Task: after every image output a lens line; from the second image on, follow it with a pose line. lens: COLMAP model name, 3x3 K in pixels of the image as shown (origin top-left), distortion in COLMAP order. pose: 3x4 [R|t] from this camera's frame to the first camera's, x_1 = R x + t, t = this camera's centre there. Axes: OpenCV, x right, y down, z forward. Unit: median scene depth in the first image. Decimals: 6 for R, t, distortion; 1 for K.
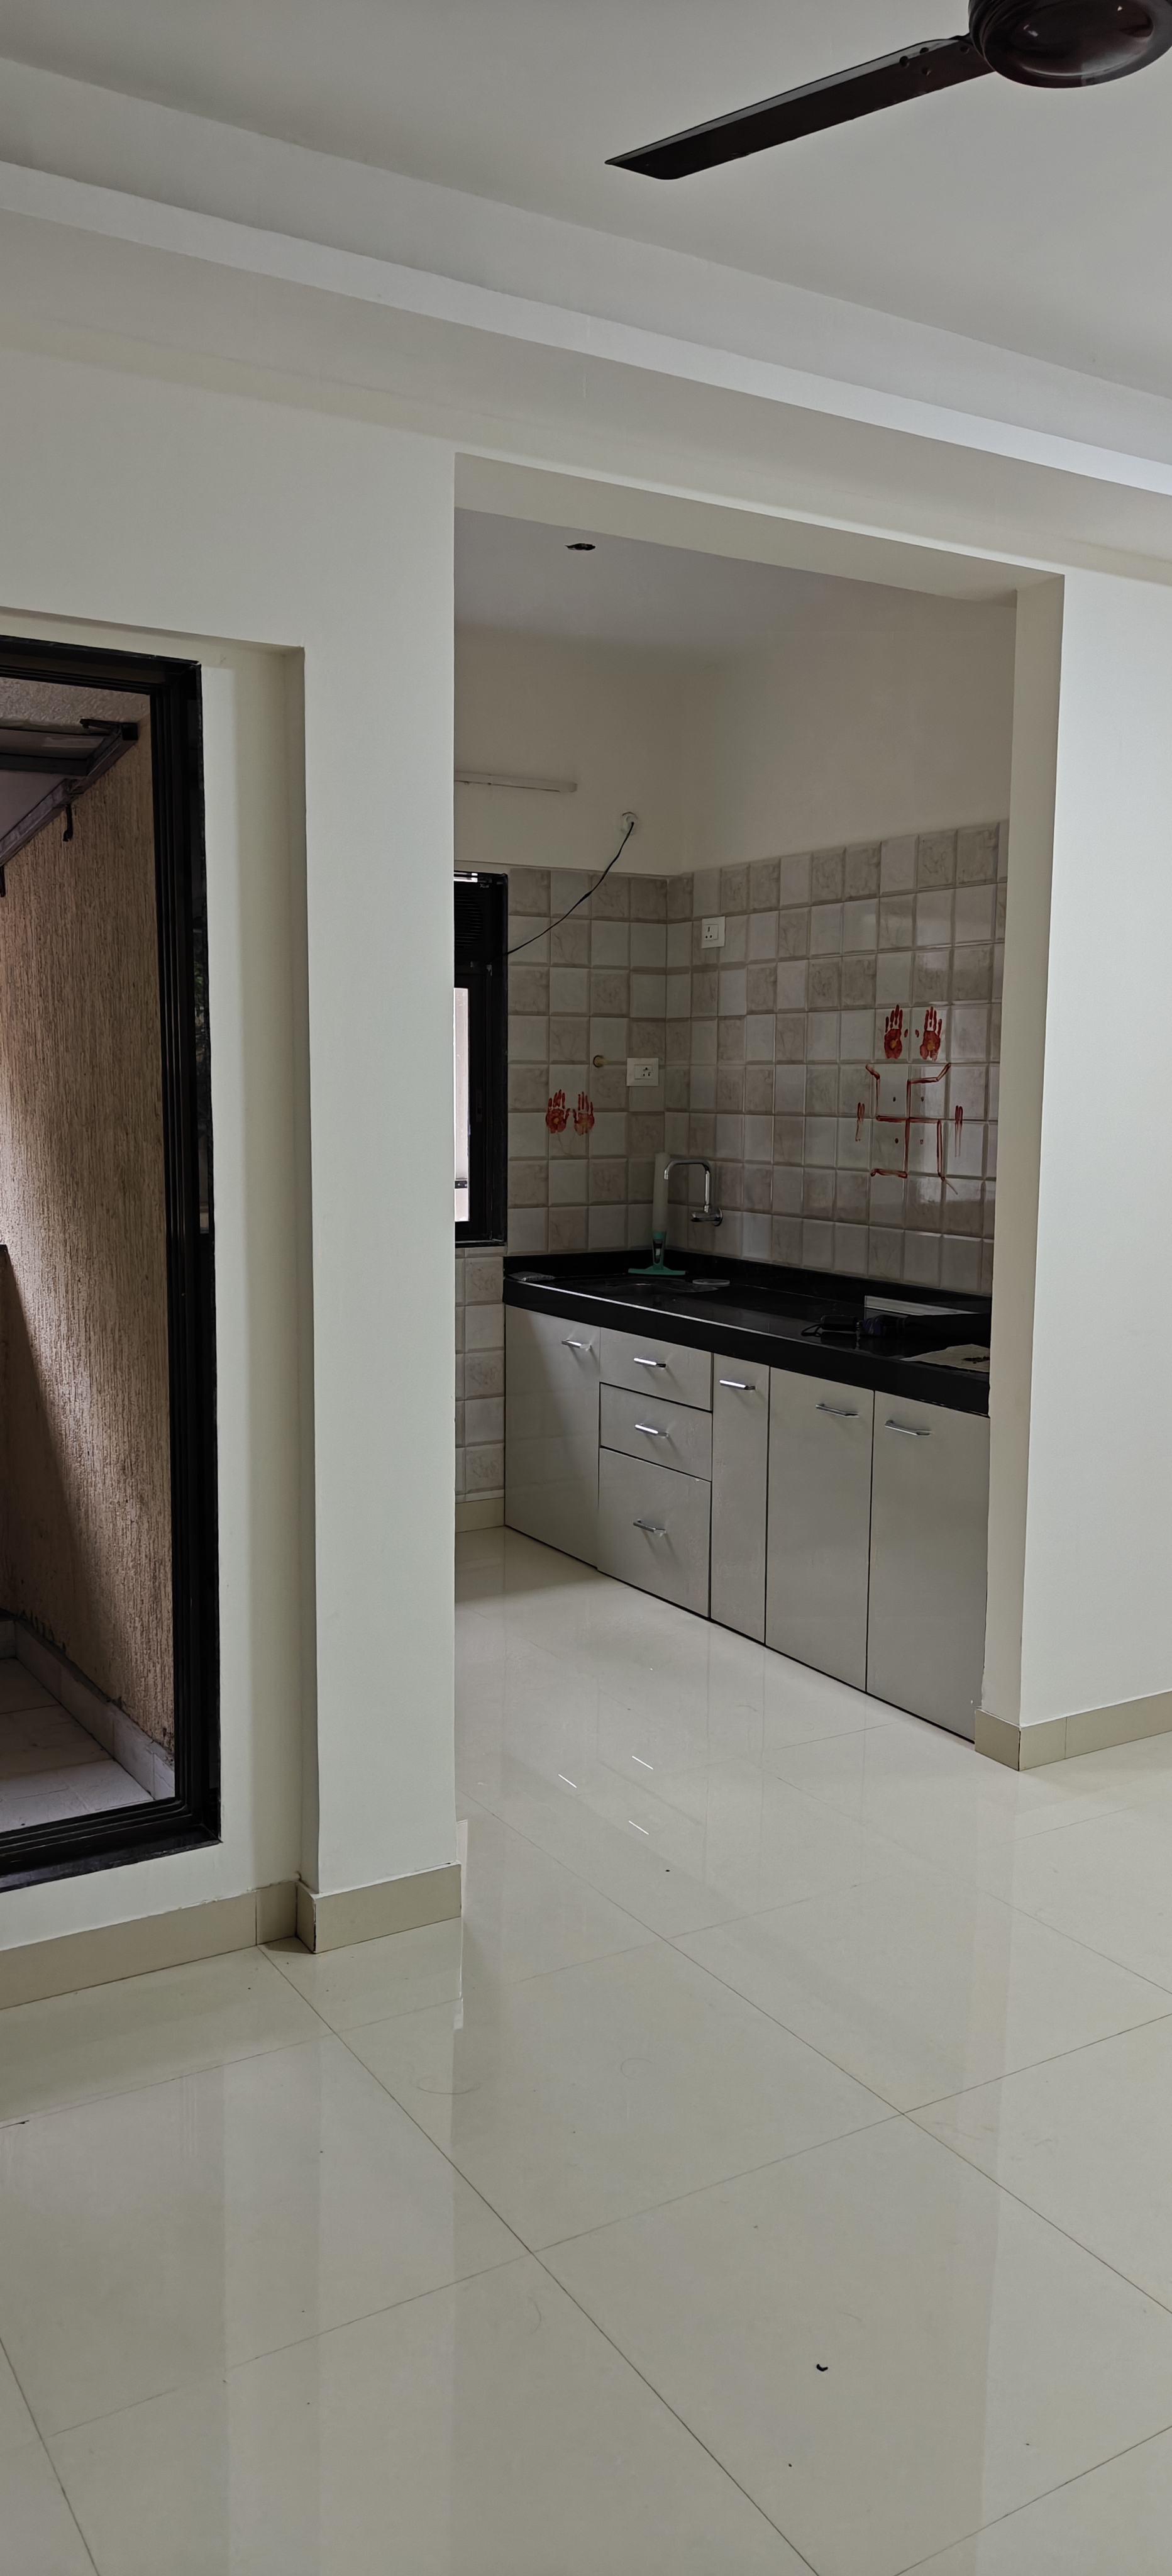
lens RADIAL K [[1834.9, 0, 613.9], [0, 1834.9, 1283.2], [0, 0, 1]] dist [0.039116, -0.065600]
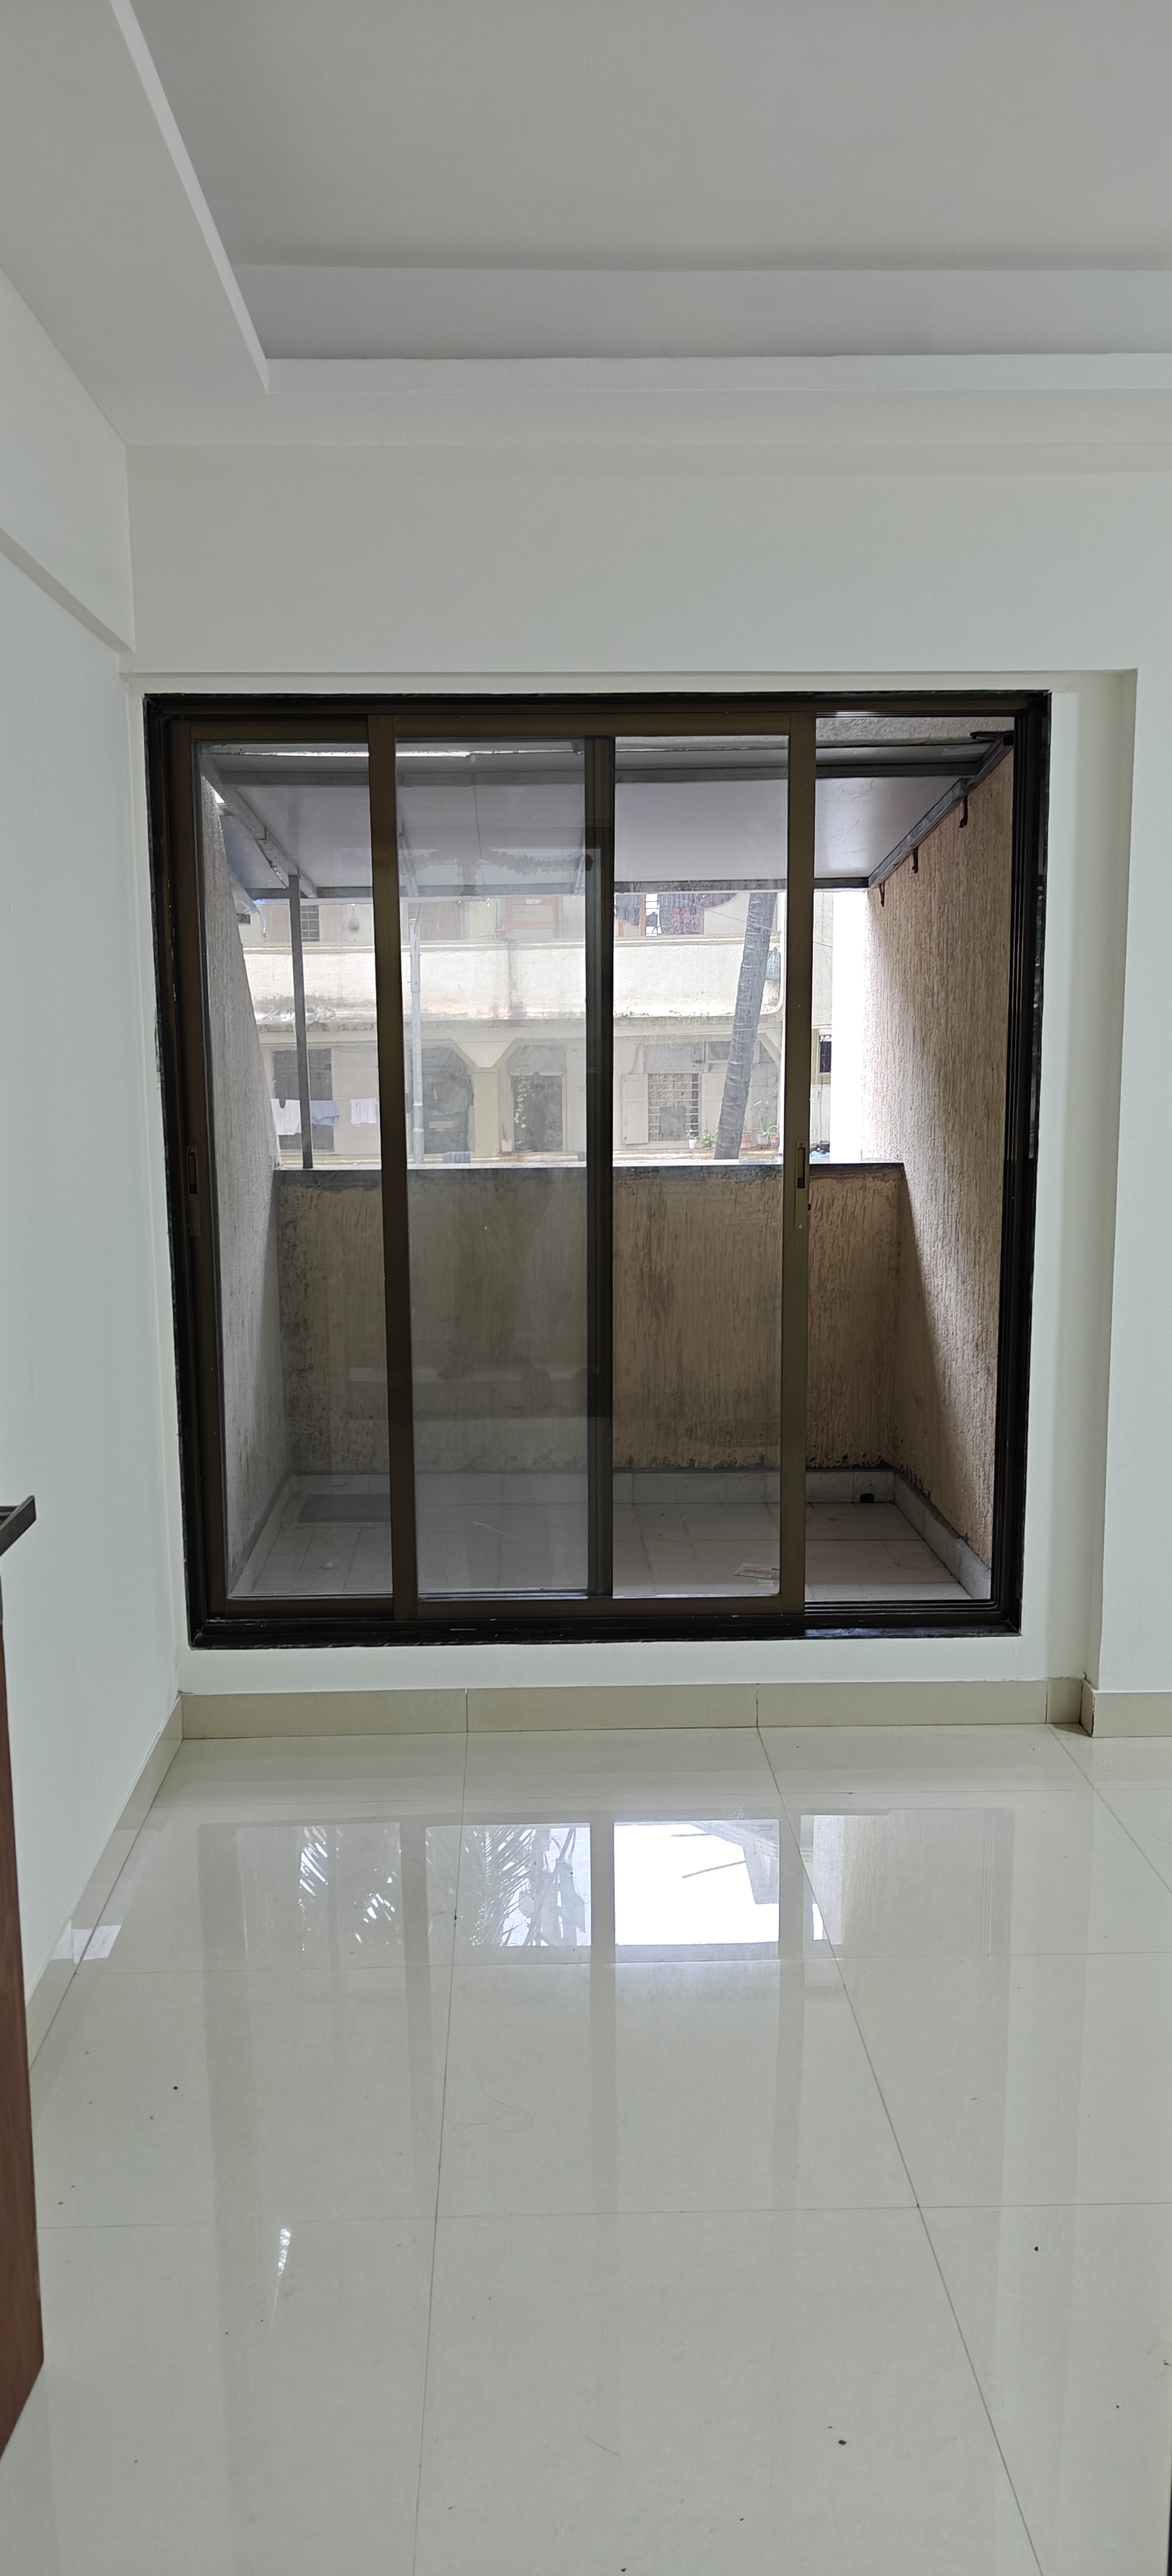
lens RADIAL K [[1834.9, 0, 613.9], [0, 1834.9, 1283.2], [0, 0, 1]] dist [0.039116, -0.065600]
pose [[0.876263, 0.060541, -0.478015, 0.099050], [-0.045709, 0.998045, 0.042613, 0.018057], [0.479661, -0.015491, 0.877317, -0.176645]]
